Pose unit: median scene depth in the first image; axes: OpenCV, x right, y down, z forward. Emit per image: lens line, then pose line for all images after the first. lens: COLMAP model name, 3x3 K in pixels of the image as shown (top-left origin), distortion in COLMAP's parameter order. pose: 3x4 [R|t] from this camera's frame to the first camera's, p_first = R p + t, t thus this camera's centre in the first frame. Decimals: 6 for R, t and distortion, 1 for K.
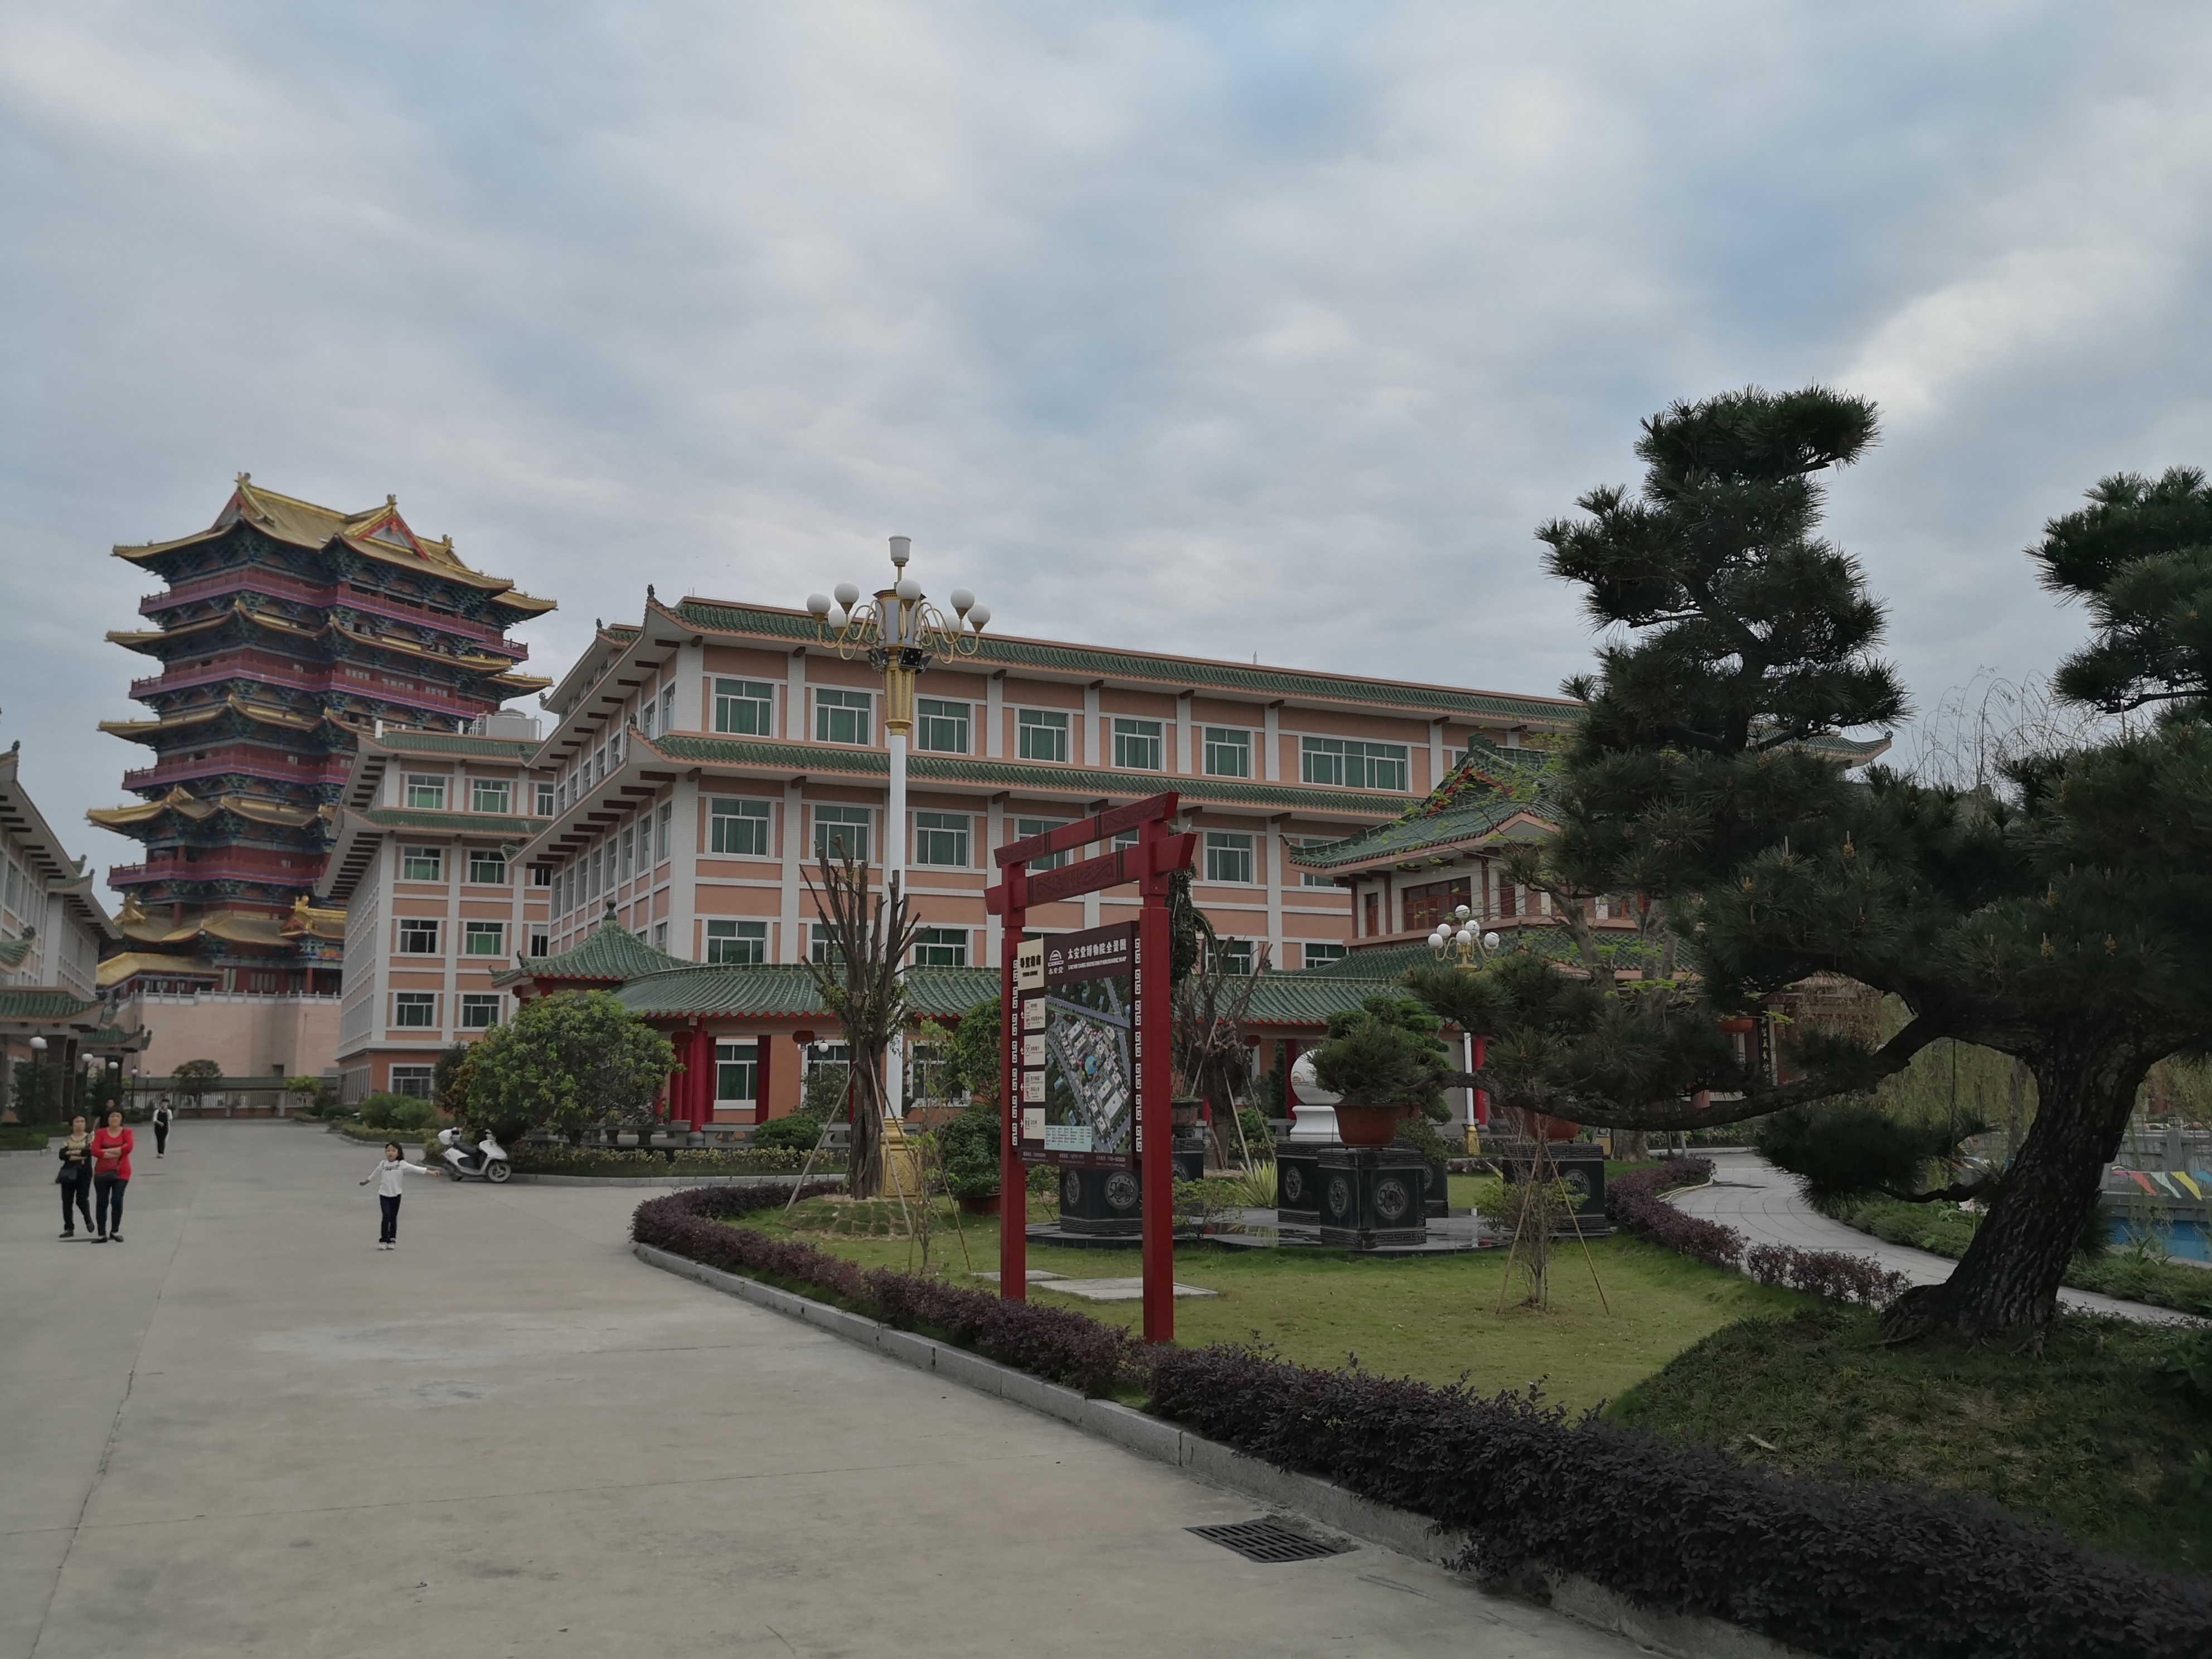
lens RADIAL K [[1754.4, 0, 1108.3], [0, 1754.4, 818.8], [0, 0, 1]] dist [0.022228, -0.046058]
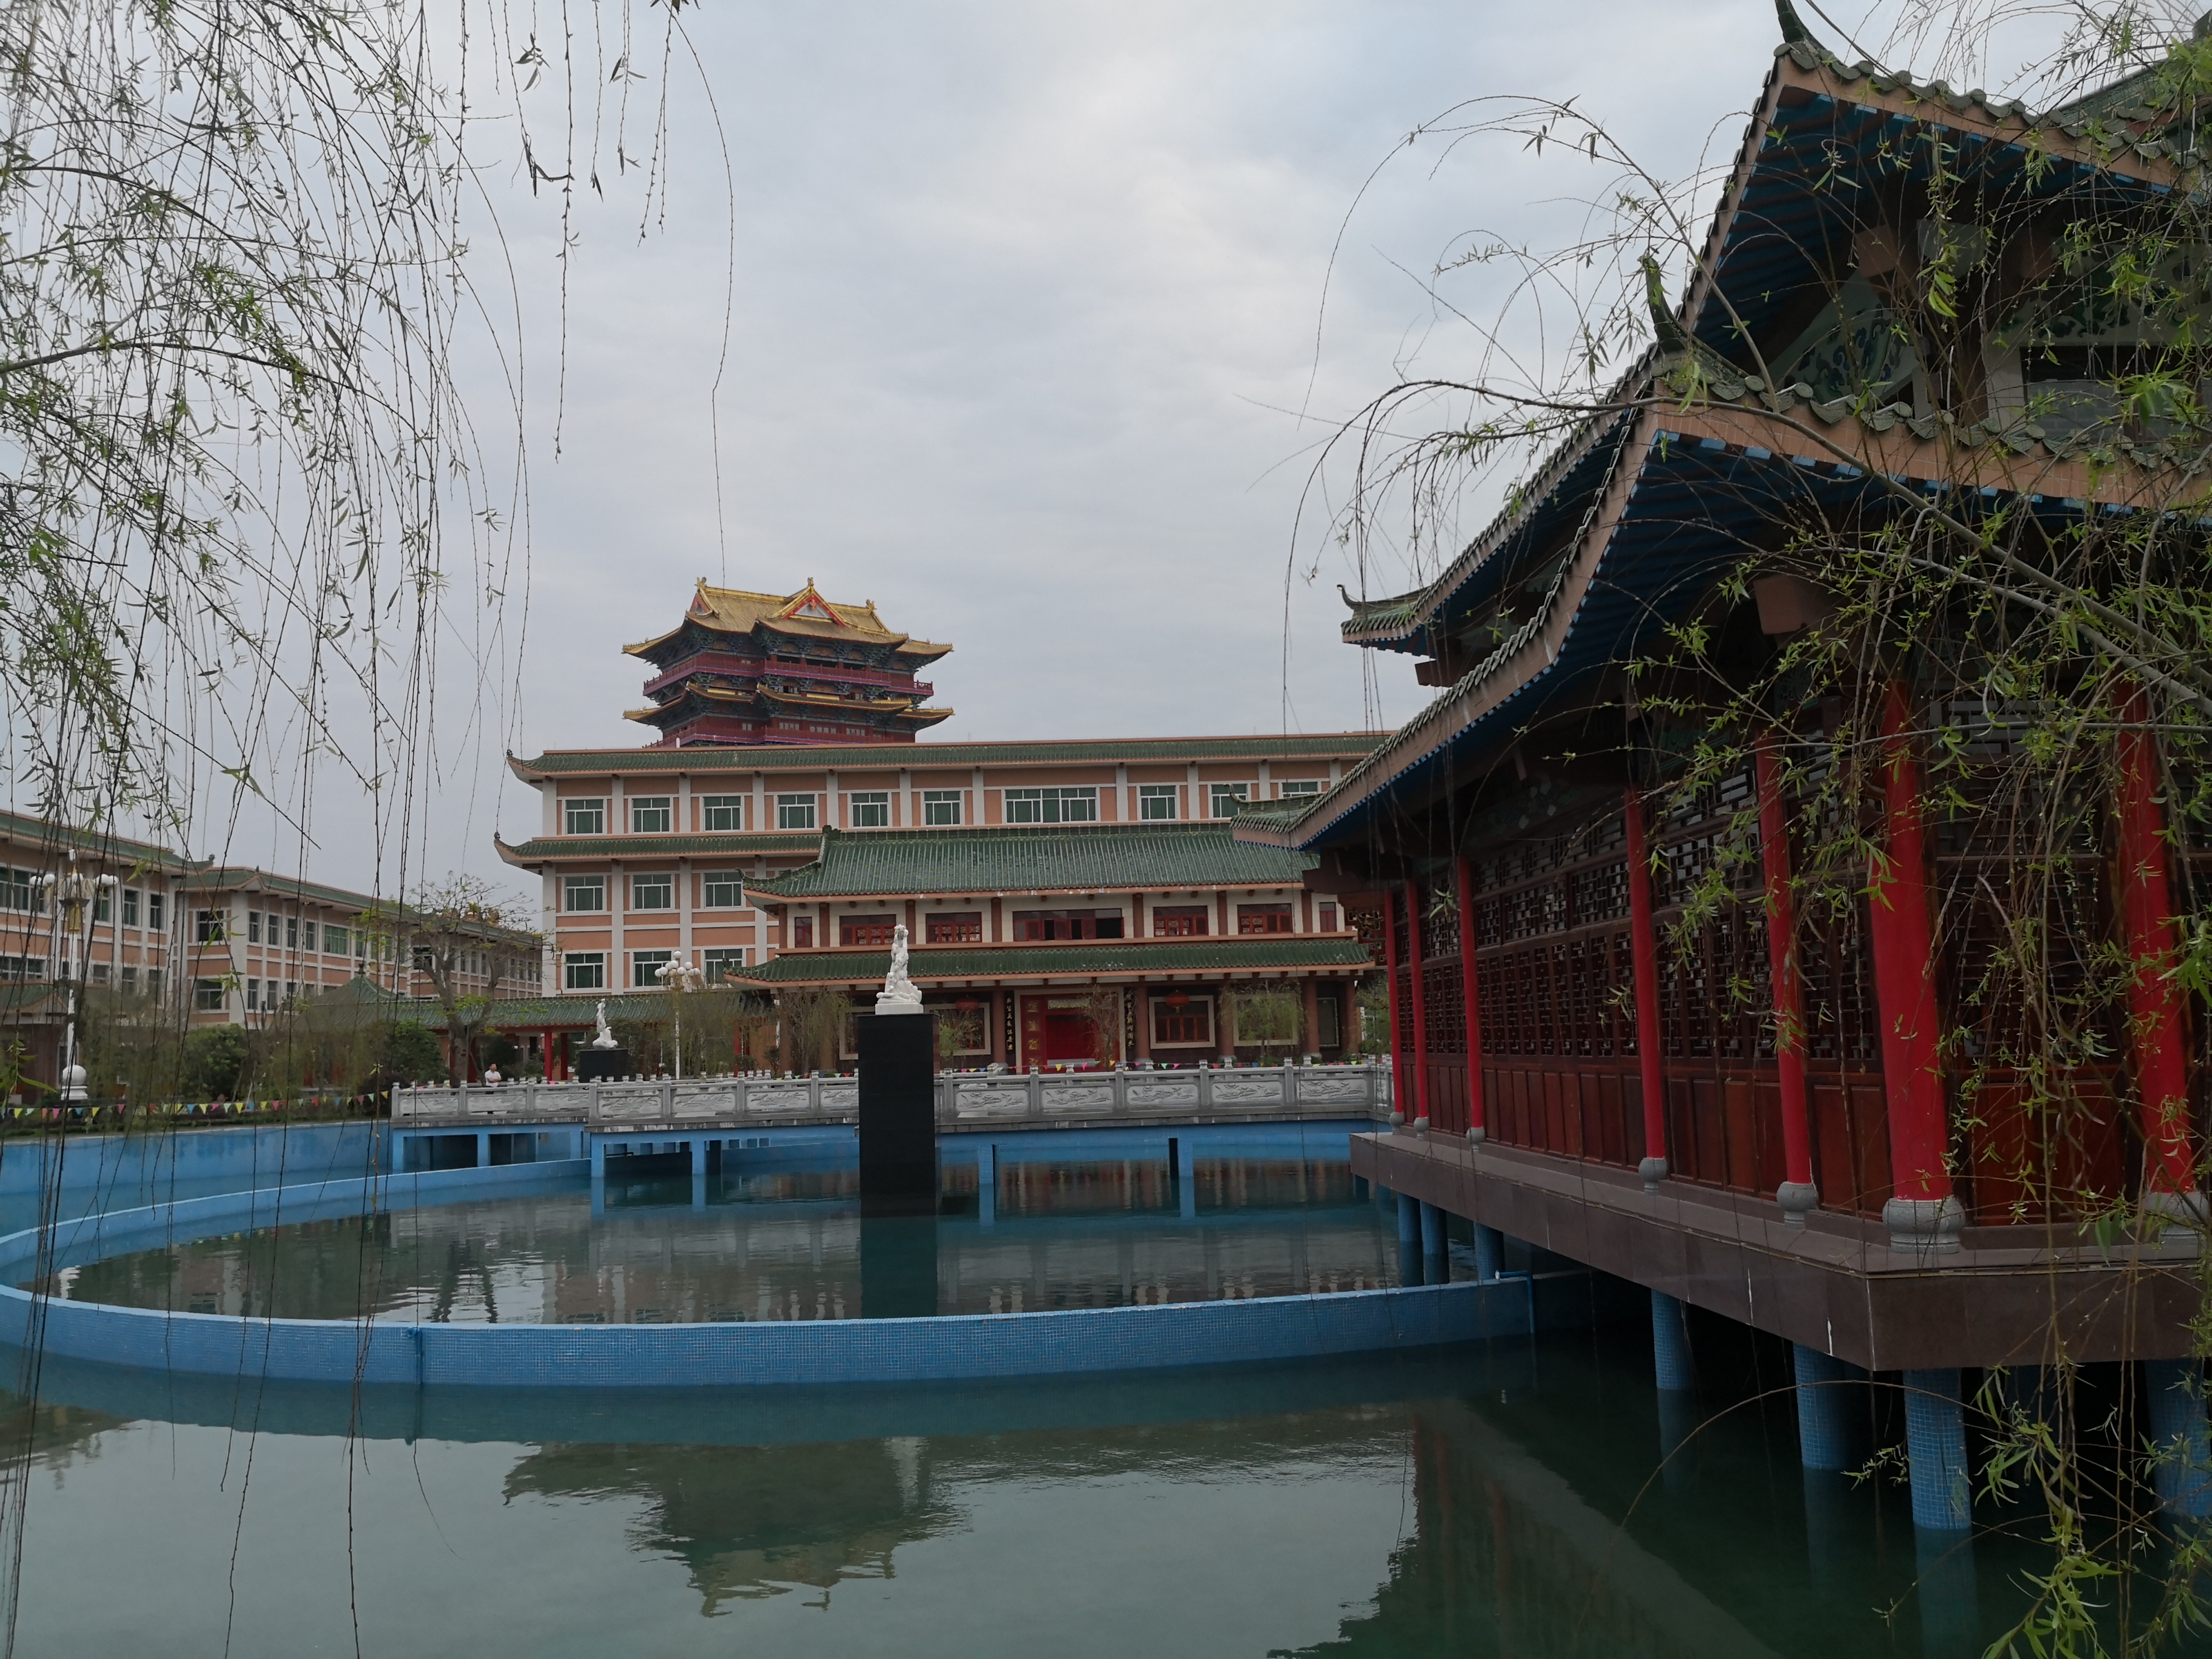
lens RADIAL K [[1754.4, 0, 1106.5], [0, 1754.4, 851.2], [0, 0, 1]] dist [0.022228, -0.046058]
pose [[0.918756, -0.067117, -0.389080, 0.298098], [0.087013, 0.995636, 0.033719, -0.016338], [0.385119, -0.064834, 0.920587, -0.094379]]
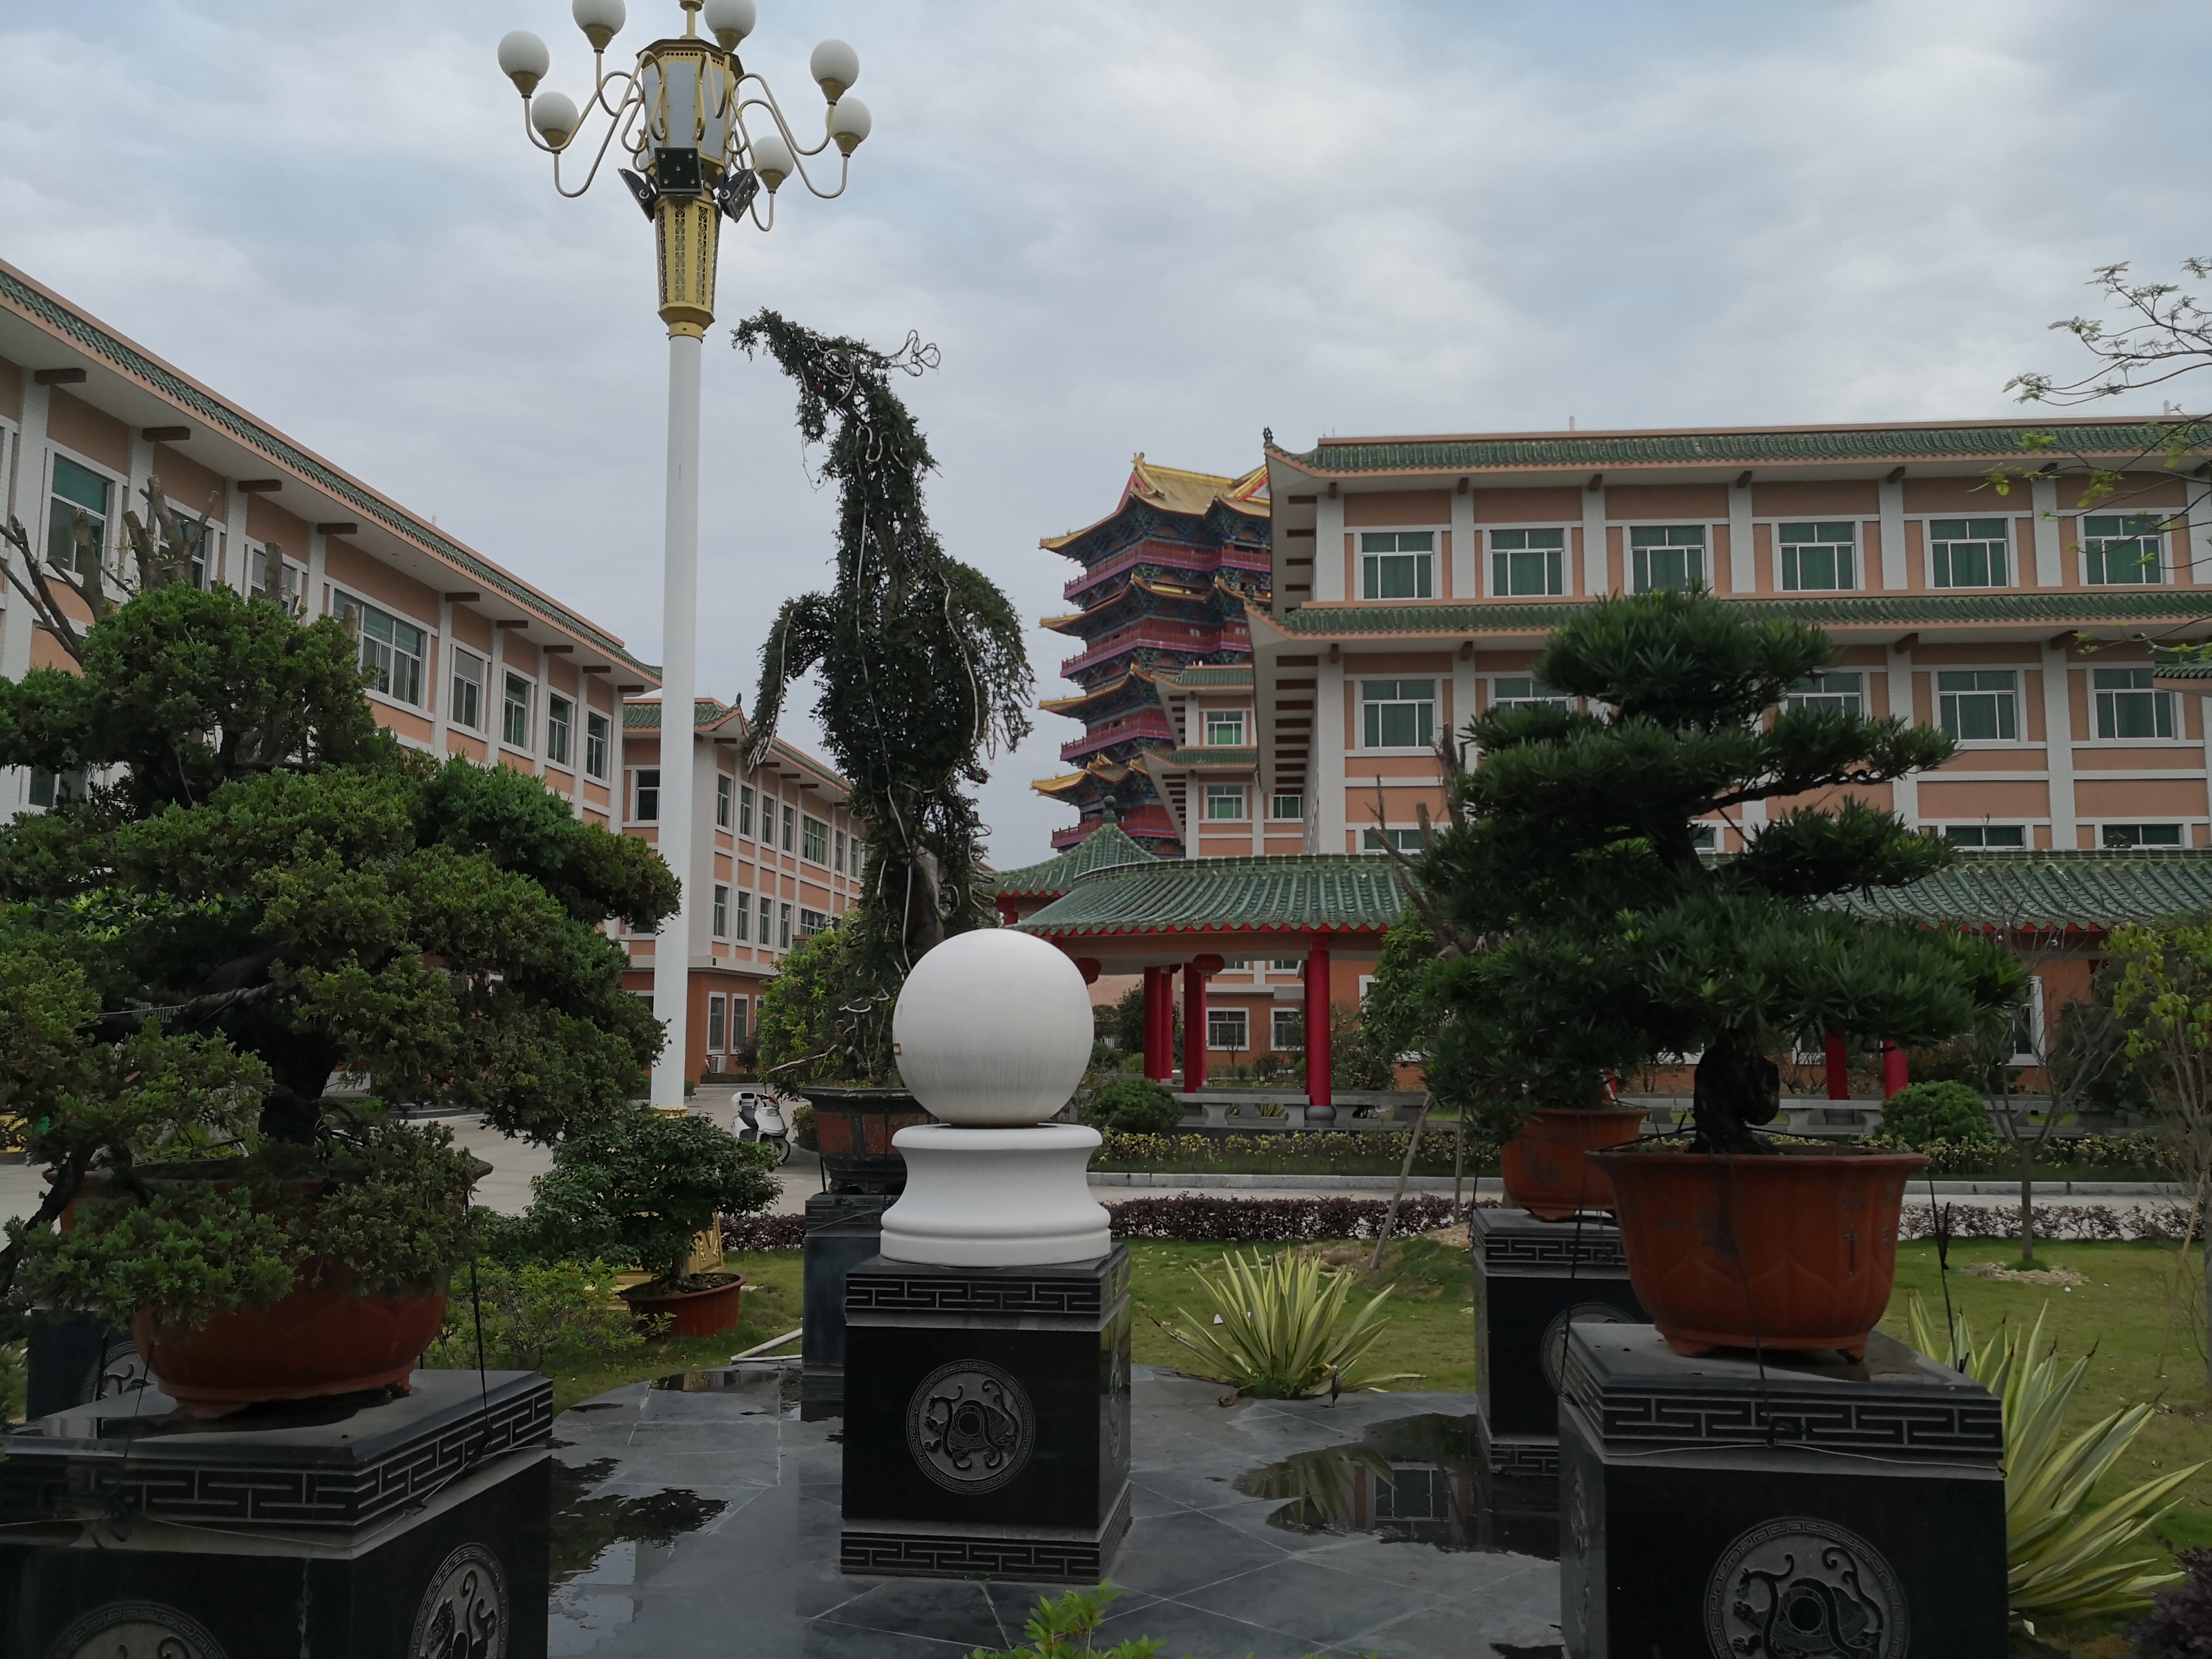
lens RADIAL K [[1754.4, 0, 1122.1], [0, 1754.4, 814.7], [0, 0, 1]] dist [0.022228, -0.046058]
pose [[0.856193, -0.058326, -0.513354, 0.032493], [0.072108, 0.997373, 0.006947, 0.012886], [0.511600, -0.042965, 0.858149, 0.088209]]
